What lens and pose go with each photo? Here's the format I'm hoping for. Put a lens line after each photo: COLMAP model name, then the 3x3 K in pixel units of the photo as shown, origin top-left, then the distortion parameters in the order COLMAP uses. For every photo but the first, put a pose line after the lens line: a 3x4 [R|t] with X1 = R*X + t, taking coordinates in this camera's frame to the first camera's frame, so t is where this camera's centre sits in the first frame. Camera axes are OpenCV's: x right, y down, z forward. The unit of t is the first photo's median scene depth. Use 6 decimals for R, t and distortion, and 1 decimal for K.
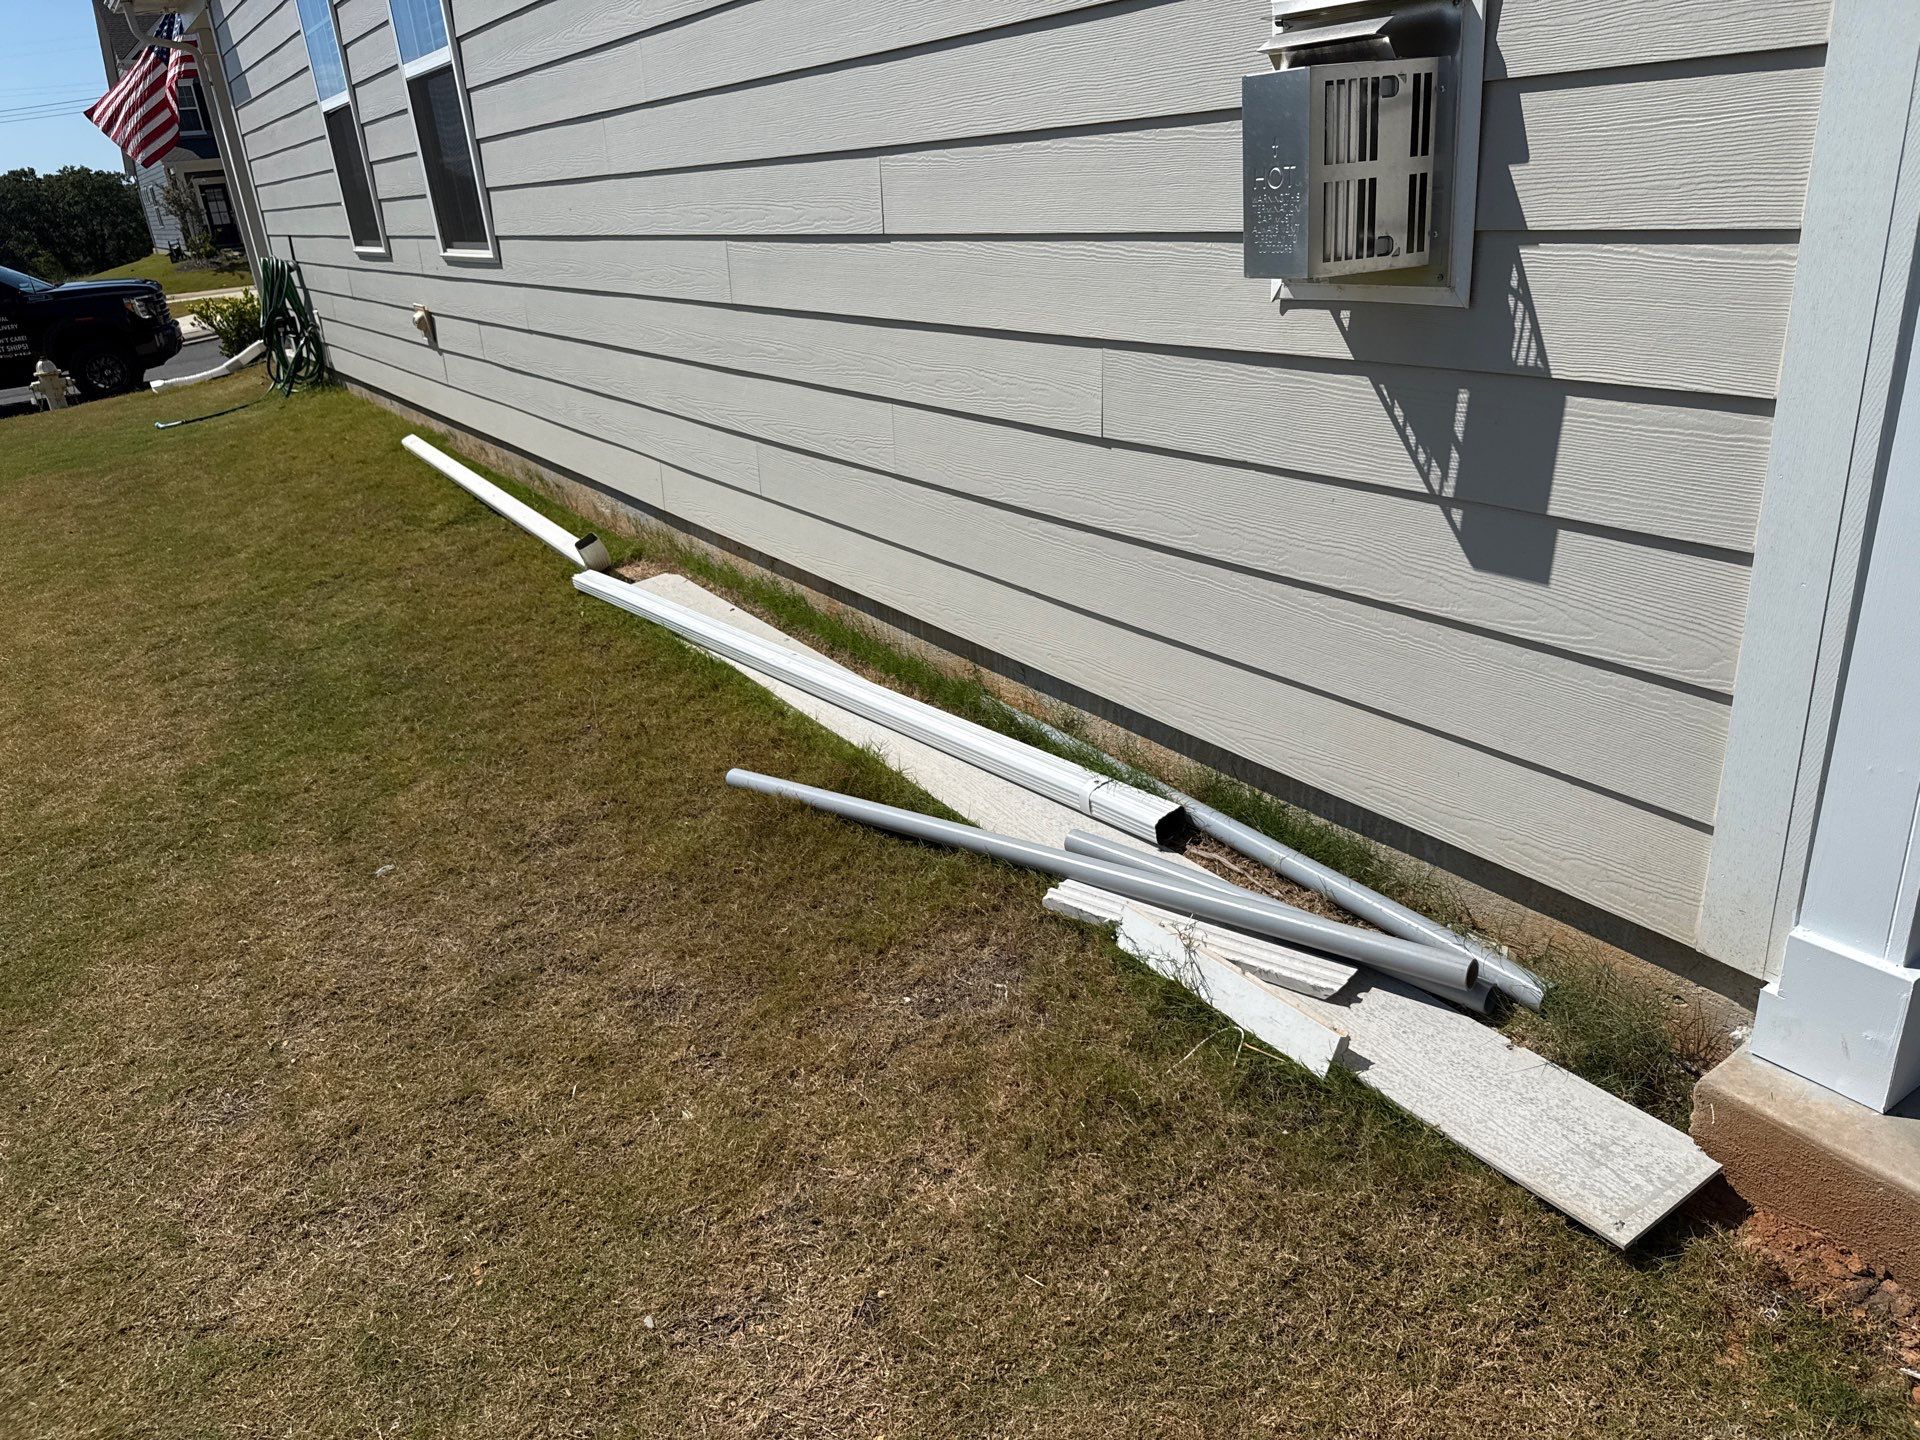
lens RADIAL K [[1369.6, 0, 957.4], [0, 1369.6, 775.1], [0, 0, 1]] dist [0.002107, -0.011552]
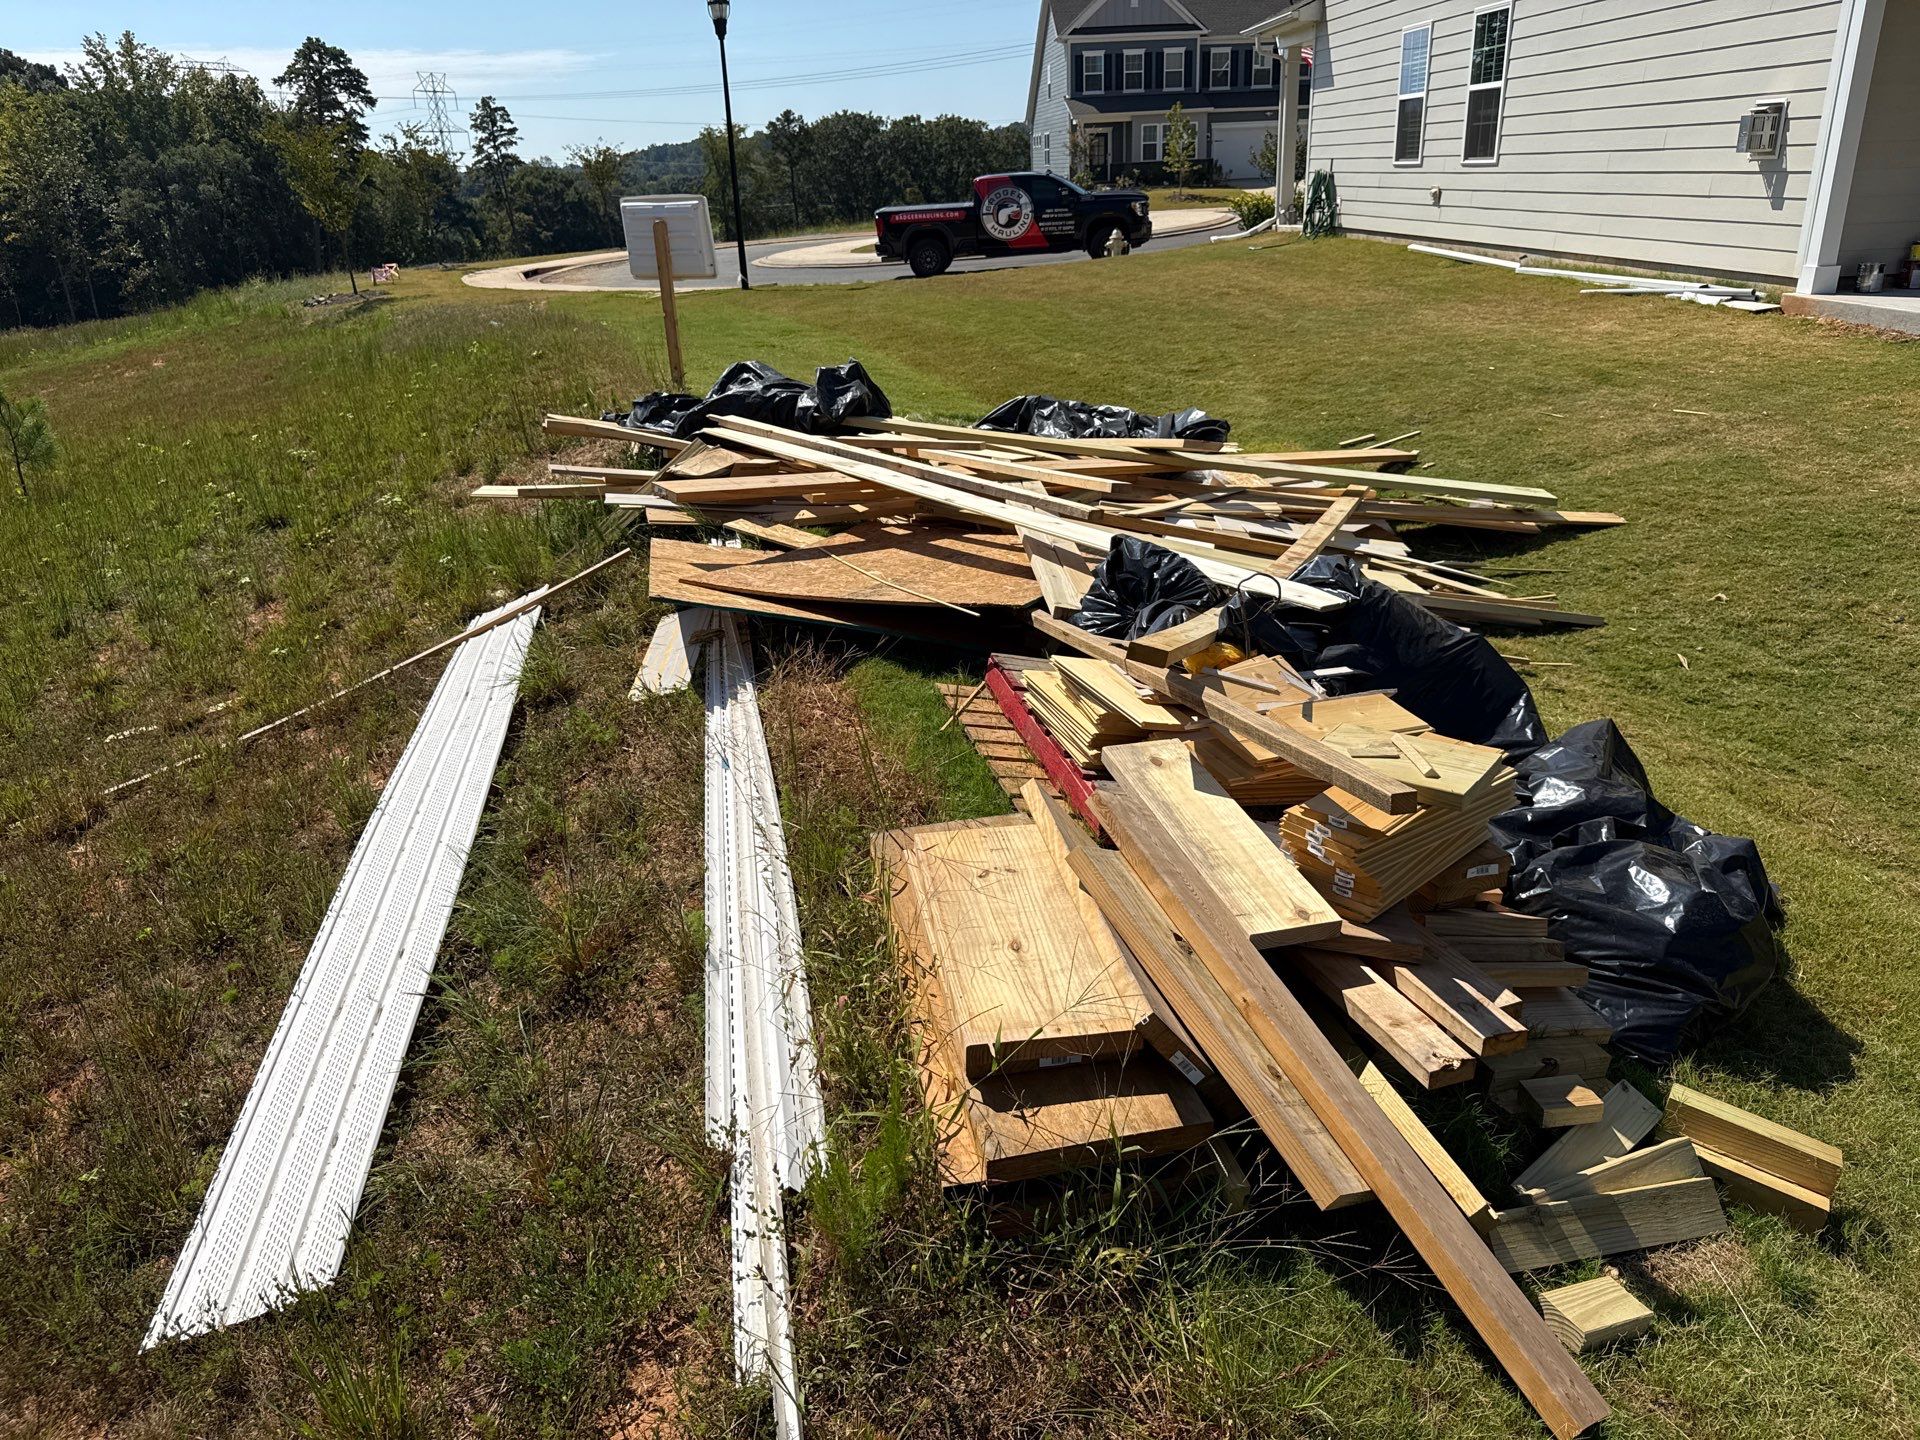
lens RADIAL K [[1369.6, 0, 957.4], [0, 1369.6, 775.1], [0, 0, 1]] dist [0.002107, -0.011552]
pose [[0.880093, 0.224593, -0.418323, 0.106218], [-0.214674, 0.974078, 0.071326, 0.778152], [0.423498, 0.027030, 0.905494, -1.727626]]
